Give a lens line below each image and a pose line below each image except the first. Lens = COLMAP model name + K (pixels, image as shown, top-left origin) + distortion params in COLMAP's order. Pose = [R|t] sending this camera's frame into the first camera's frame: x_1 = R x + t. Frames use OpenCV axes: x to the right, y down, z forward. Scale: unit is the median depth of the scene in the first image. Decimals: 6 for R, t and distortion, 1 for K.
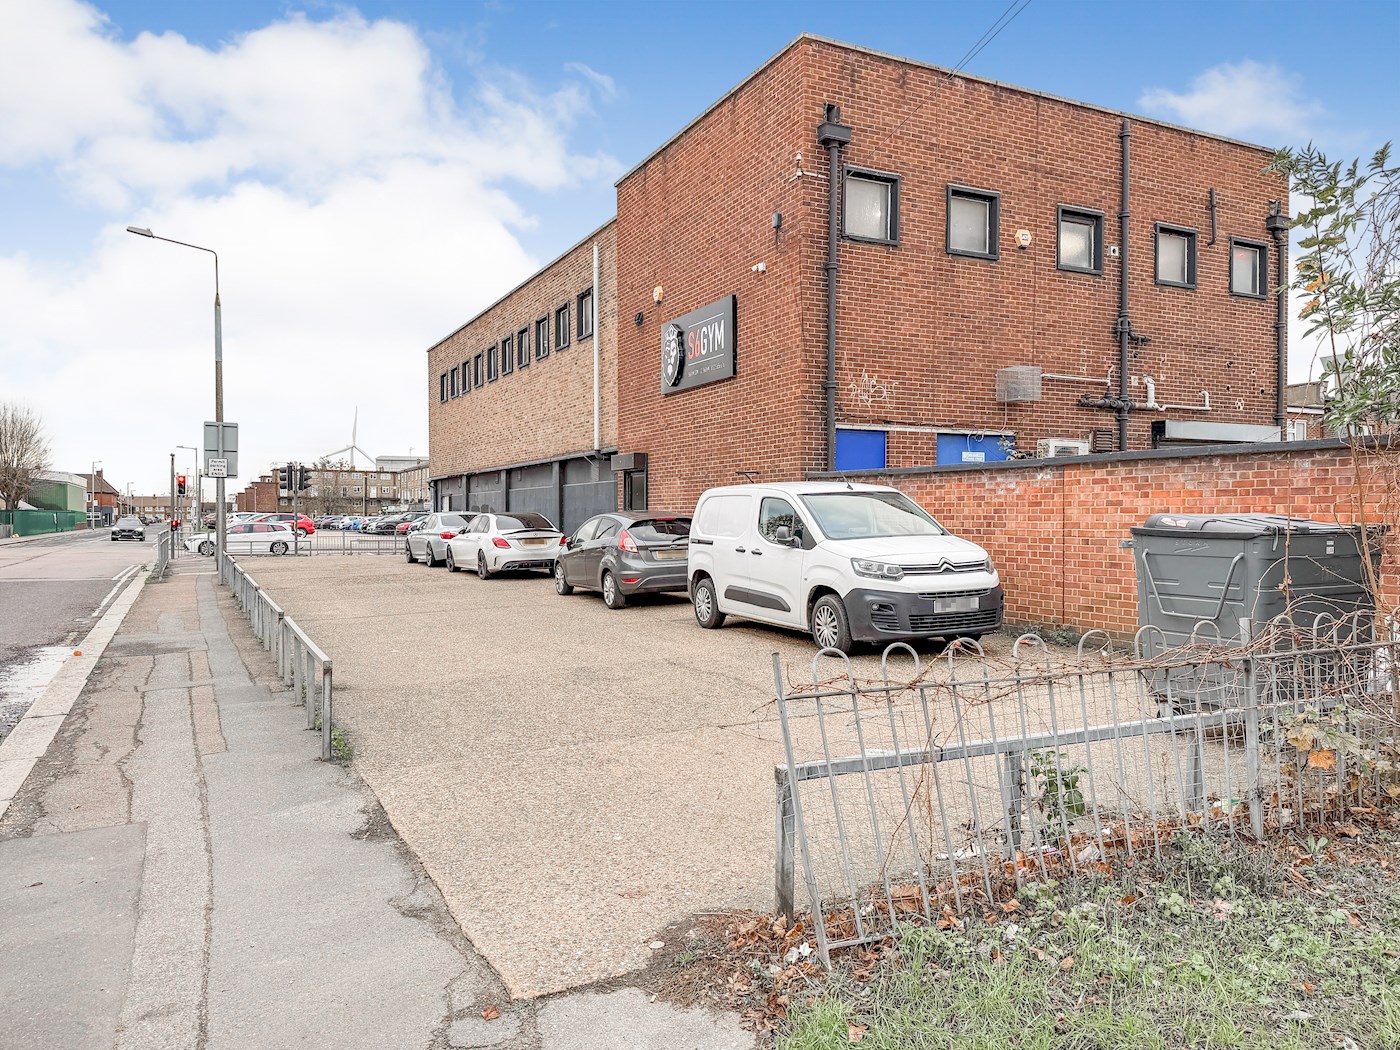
lens RADIAL K [[986.9, 0, 700.0], [0, 986.9, 525.0], [0, 0, 1]] dist [0.152095, -0.257218]
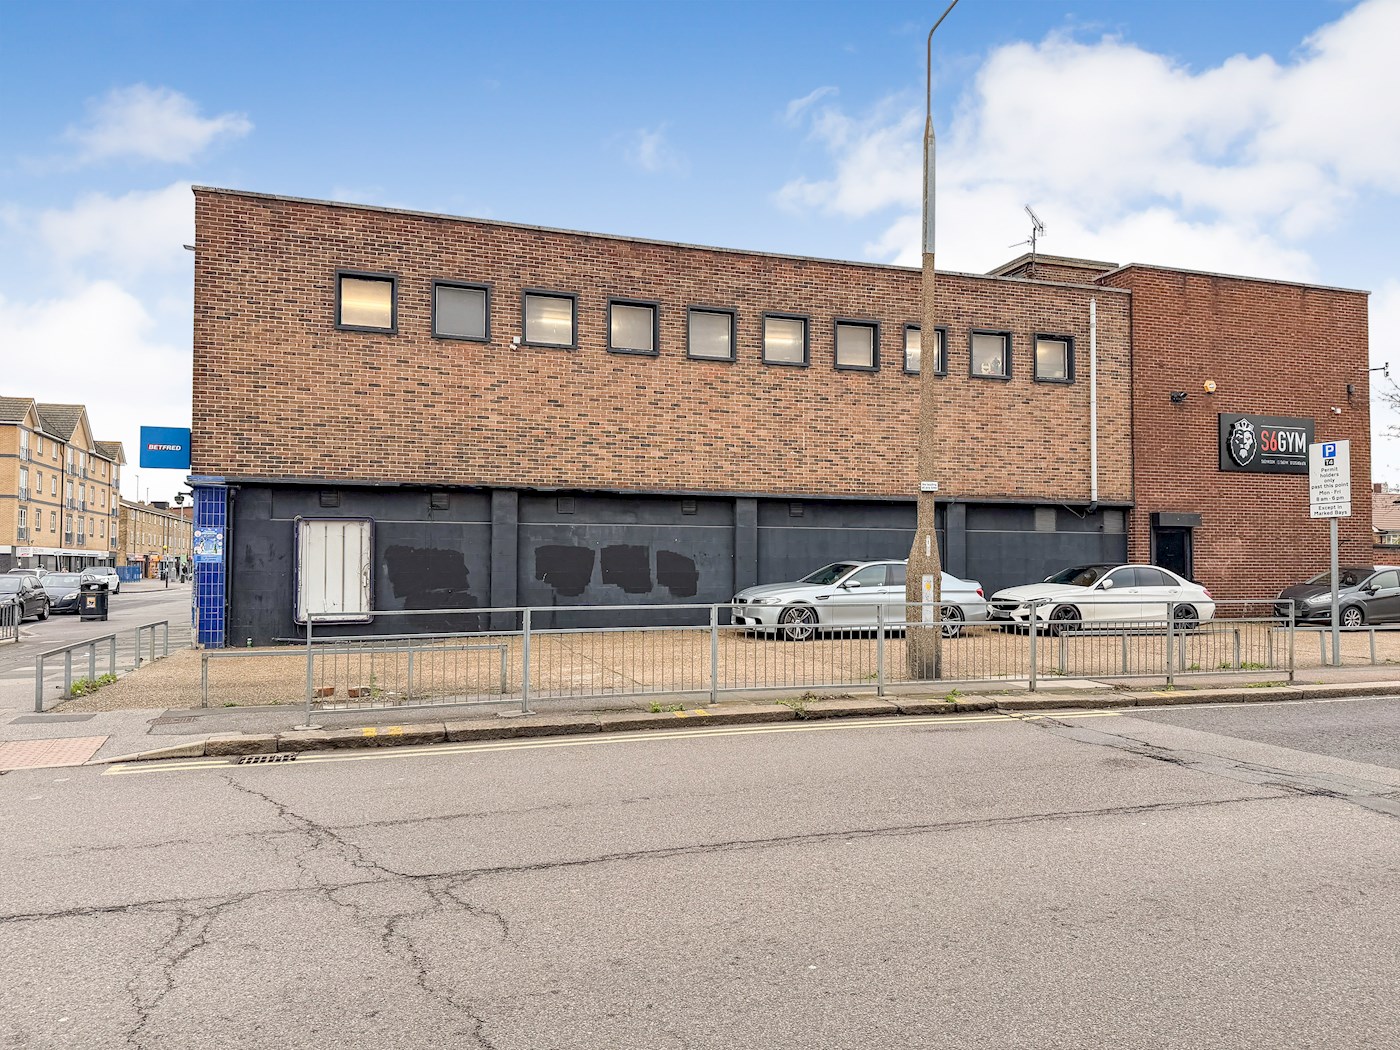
lens RADIAL K [[986.9, 0, 700.0], [0, 986.9, 525.0], [0, 0, 1]] dist [0.152095, -0.257218]
pose [[0.149385, 0.039897, 0.987974, -1.604251], [0.002954, 0.999163, -0.040796, -0.015807], [-0.988775, 0.009013, 0.149142, 1.702952]]
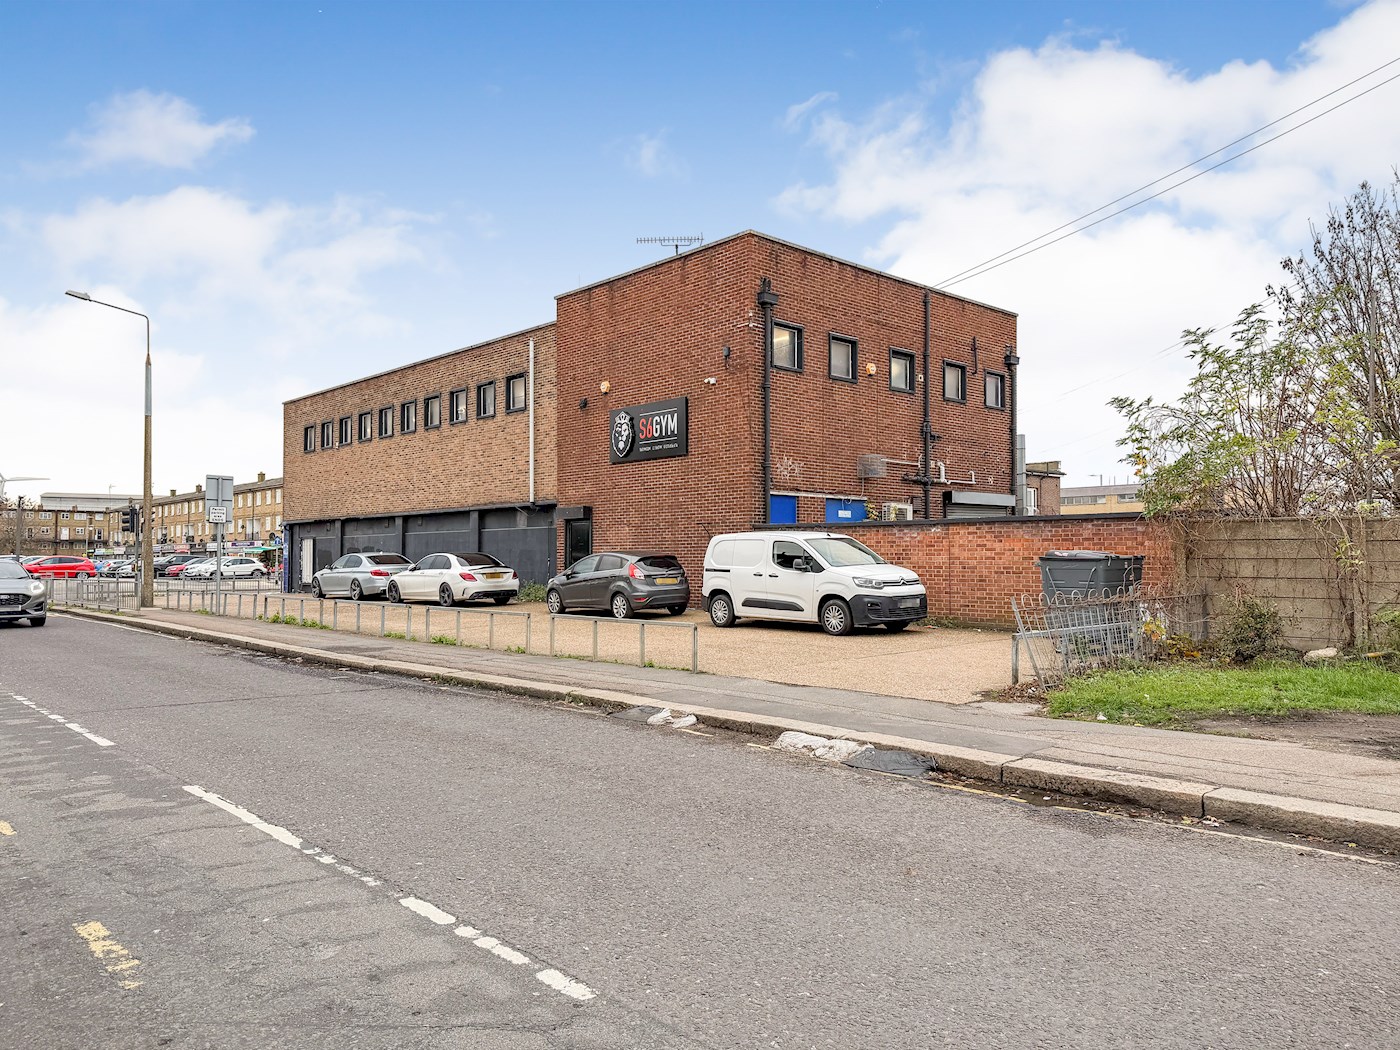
lens RADIAL K [[971.8, 0, 700.0], [0, 971.8, 525.0], [0, 0, 1]] dist [0.151983, -0.201679]
pose [[0.959952, 0.007525, 0.280063, -0.335610], [0.004660, 0.999072, -0.042817, 0.008503], [-0.280126, 0.042407, 0.959026, -0.322056]]
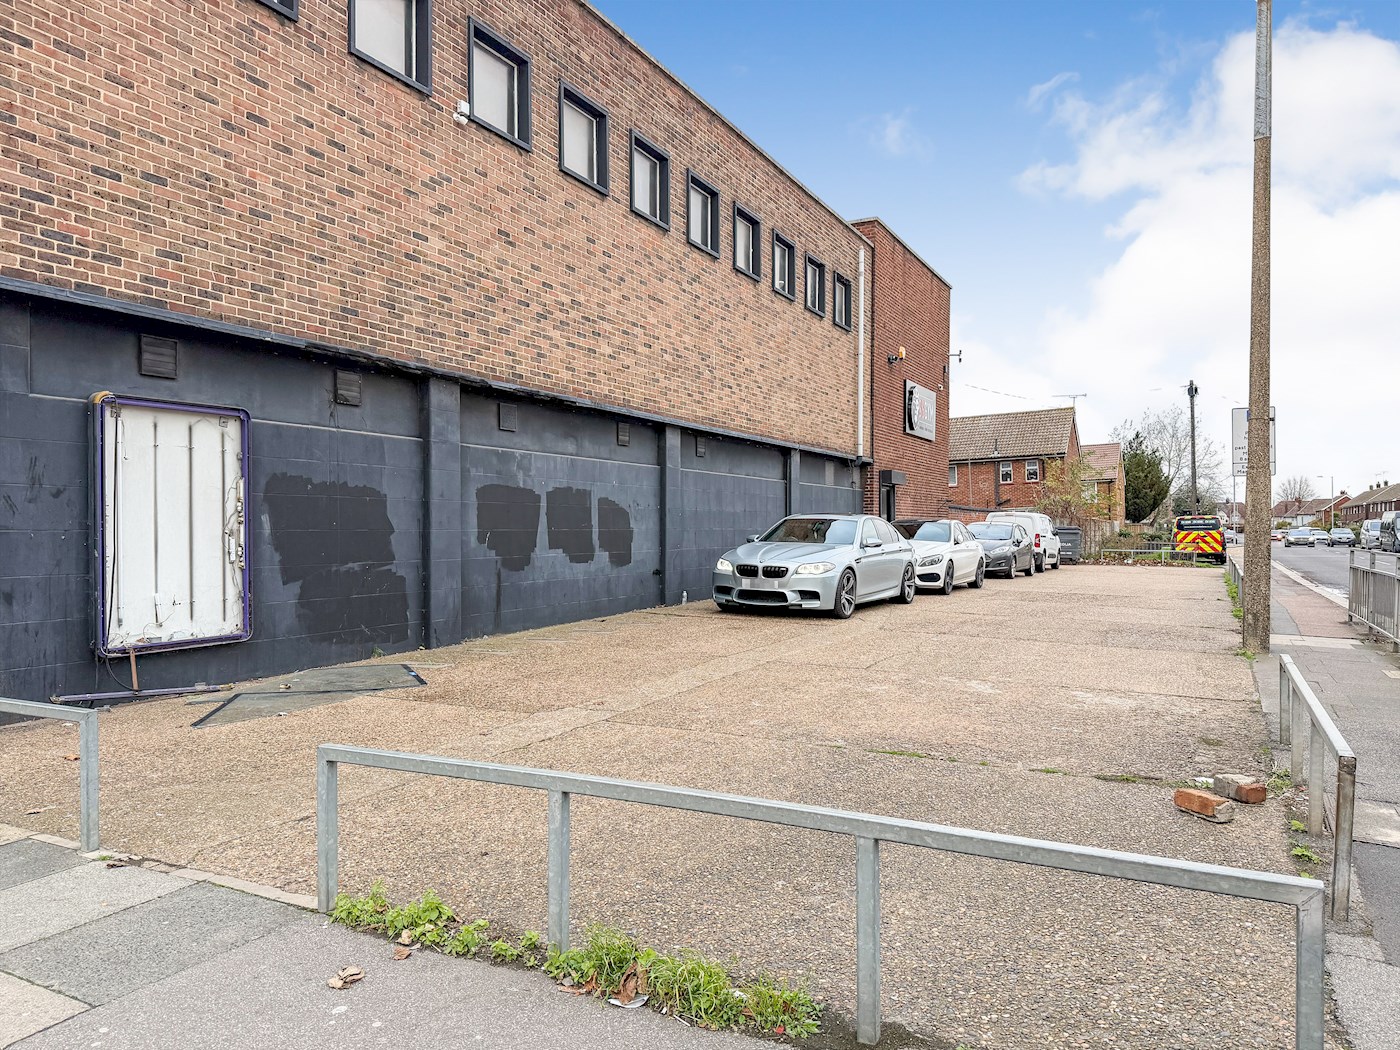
lens RADIAL K [[986.9, 0, 700.0], [0, 986.9, 525.0], [0, 0, 1]] dist [0.152095, -0.257218]
pose [[-0.584637, 0.004638, 0.811282, -1.110605], [0.006812, 0.999976, -0.000808, -0.010549], [-0.811267, 0.005055, -0.584654, 2.337129]]
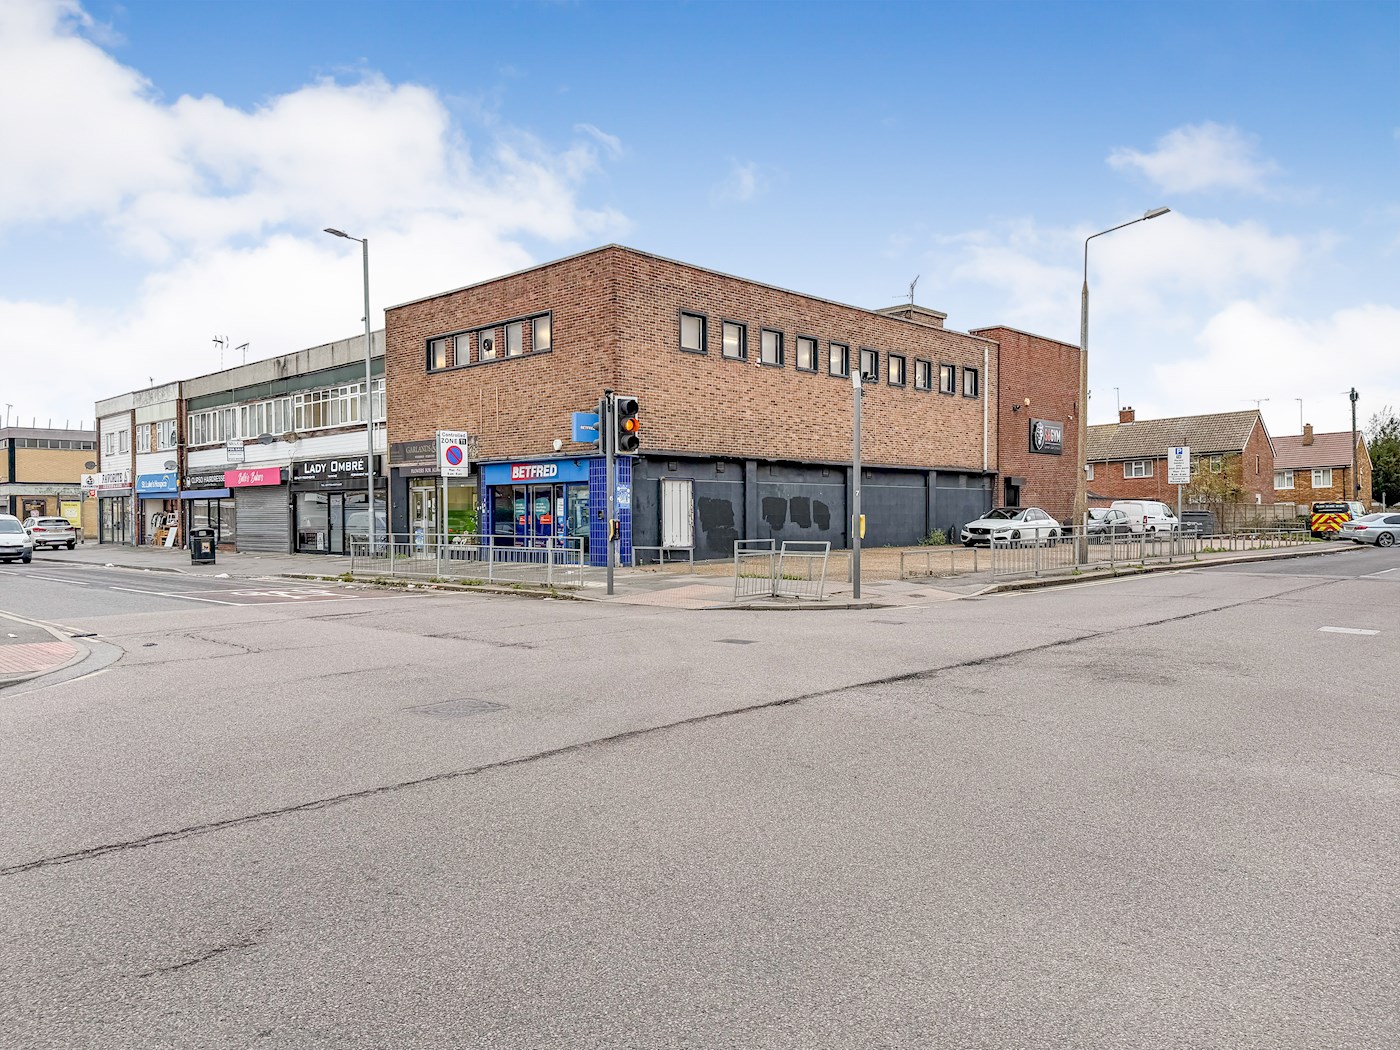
lens RADIAL K [[986.9, 0, 700.0], [0, 986.9, 525.0], [0, 0, 1]] dist [0.152095, -0.257218]
pose [[-0.327599, -0.009977, 0.944764, -2.108951], [0.009412, 0.999860, 0.013822, -0.015214], [-0.944770, 0.013420, -0.327459, 2.750616]]
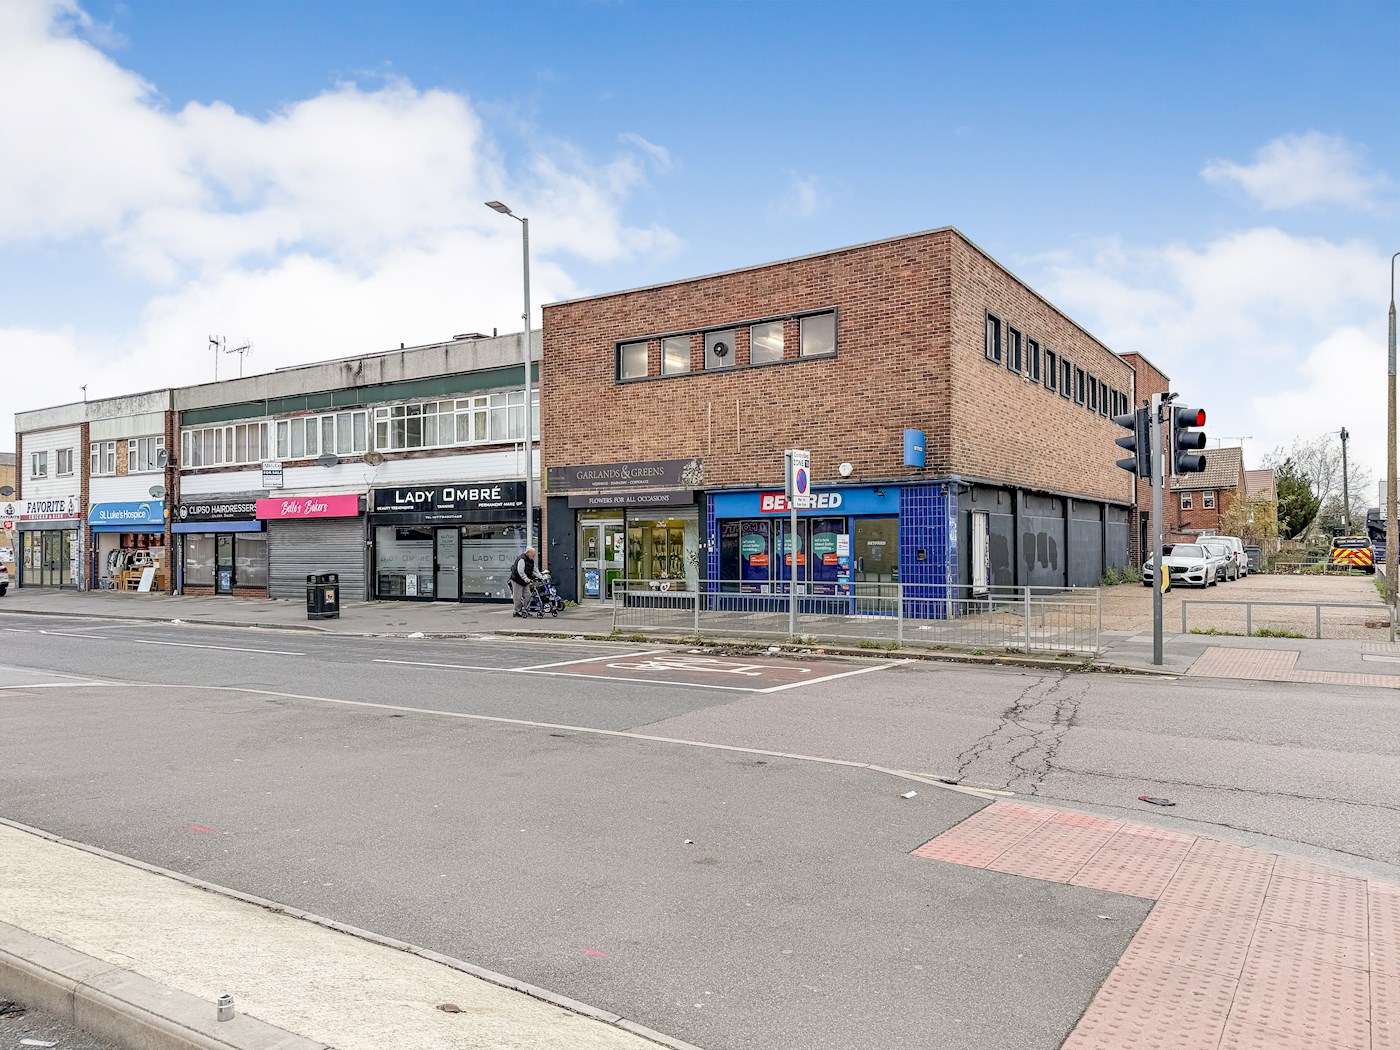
lens RADIAL K [[971.8, 0, 700.0], [0, 971.8, 525.0], [0, 0, 1]] dist [0.151983, -0.201679]
pose [[-0.491671, 0.019104, 0.870571, -1.555493], [0.009669, 0.999817, -0.016480, -0.031412], [-0.870727, 0.000315, -0.491766, 3.245168]]
